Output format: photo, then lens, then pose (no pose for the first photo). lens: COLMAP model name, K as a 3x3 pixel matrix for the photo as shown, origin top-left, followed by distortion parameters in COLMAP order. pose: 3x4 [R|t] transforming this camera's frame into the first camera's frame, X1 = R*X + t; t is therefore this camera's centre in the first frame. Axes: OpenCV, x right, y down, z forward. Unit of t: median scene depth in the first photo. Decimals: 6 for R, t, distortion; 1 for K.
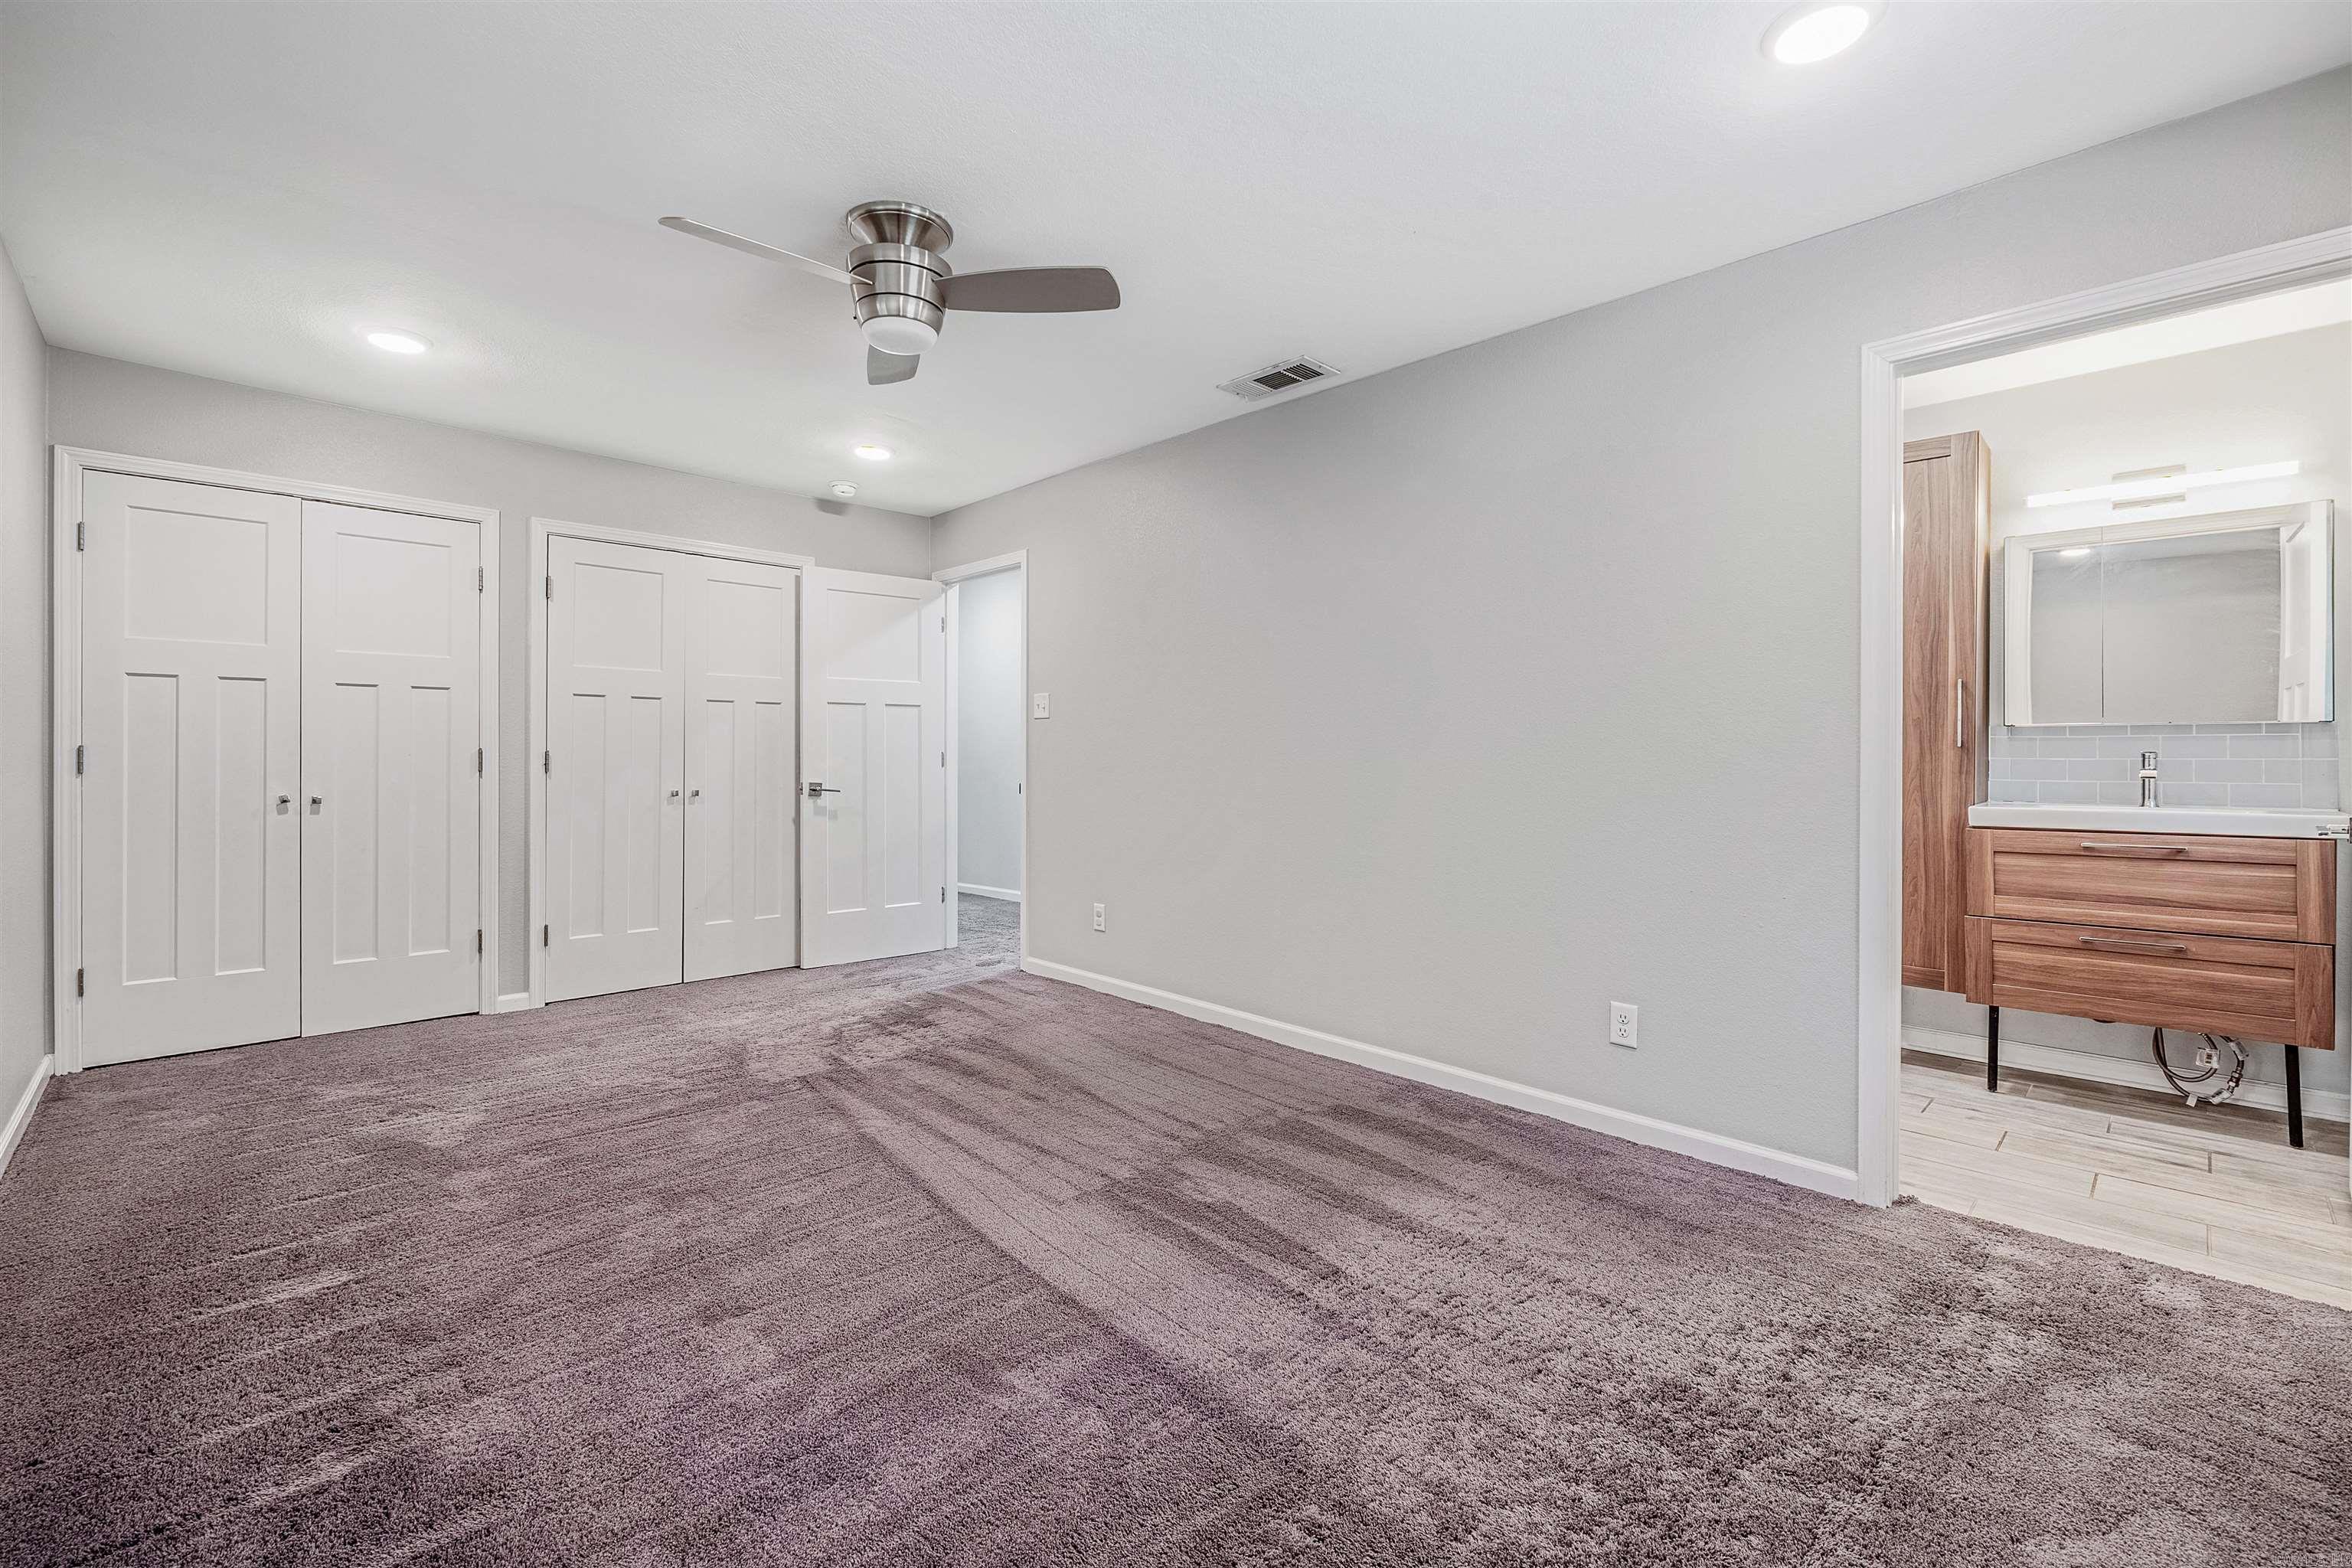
lens RADIAL K [[991.1, 0, 1175.8], [0, 991.1, 787.2], [0, 0, 1]] dist [-0.002546, -0.000252]
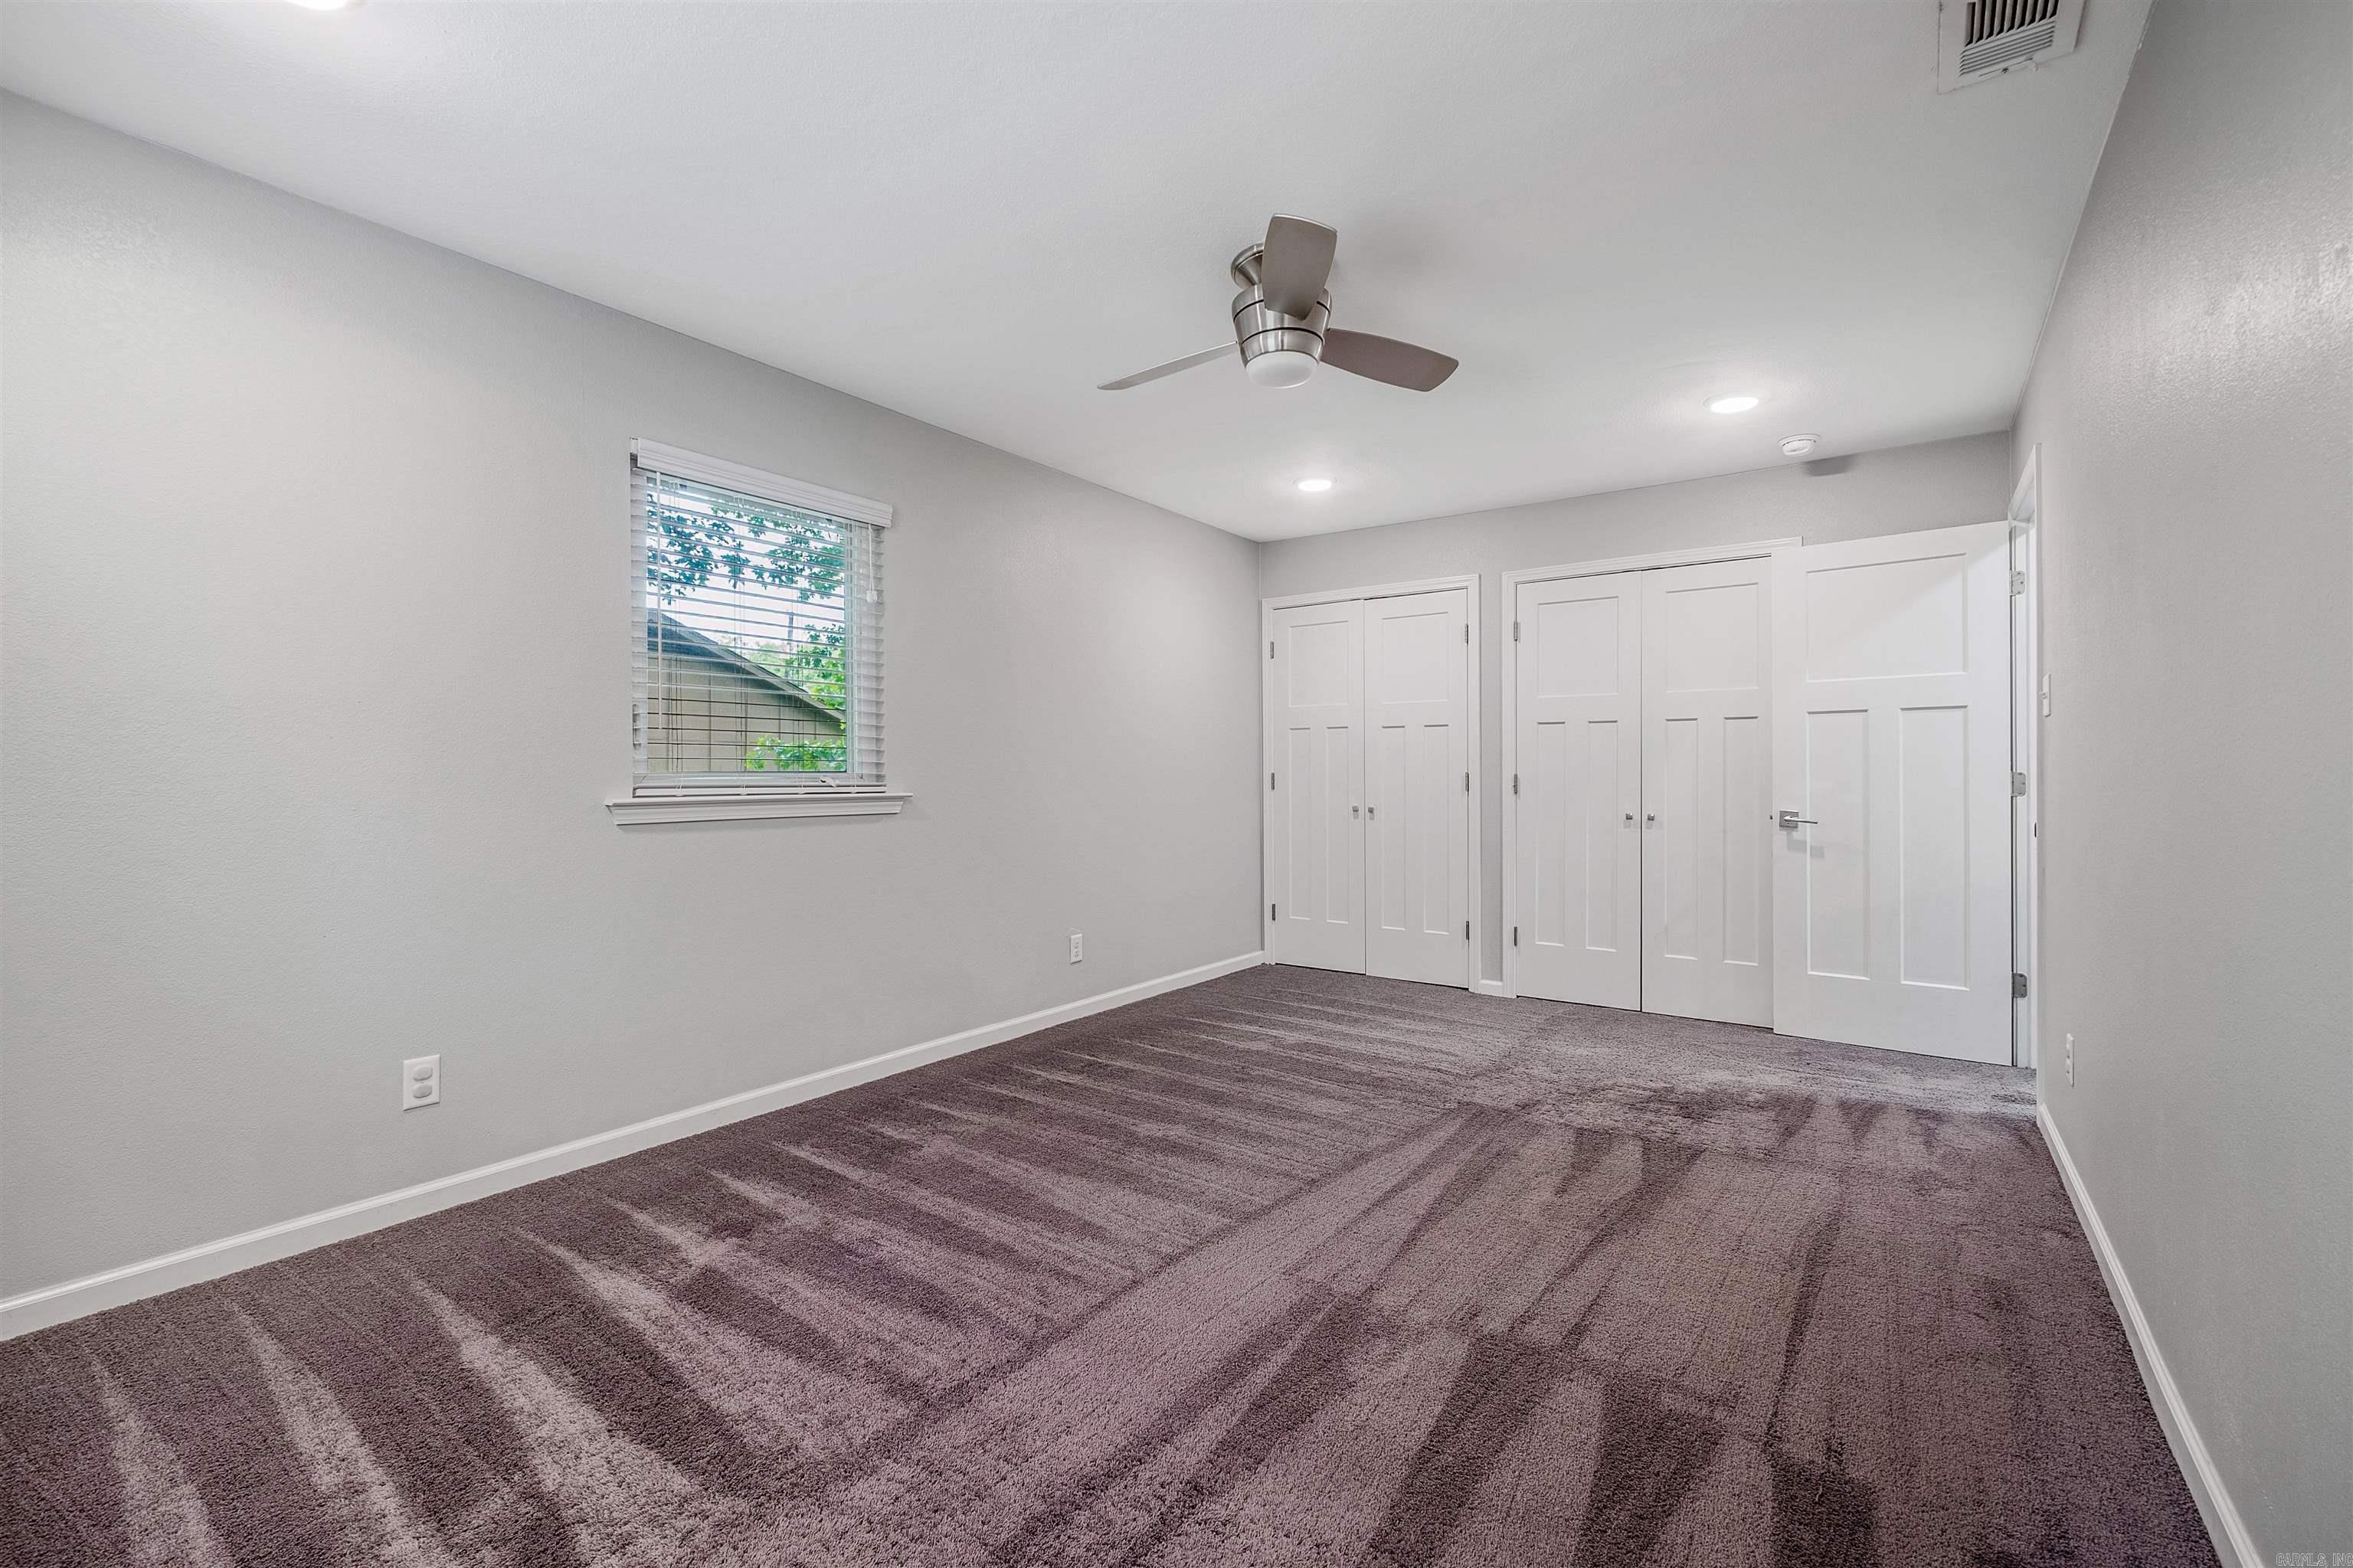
lens RADIAL K [[991.5, 0, 1176.3], [0, 991.5, 787.2], [0, 0, 1]] dist [-0.002546, -0.000252]
pose [[0.177183, 0.005387, -0.984163, 0.513971], [-0.034516, 0.999404, -0.000743, -0.008625], [0.983572, 0.034102, 0.177264, 0.507303]]
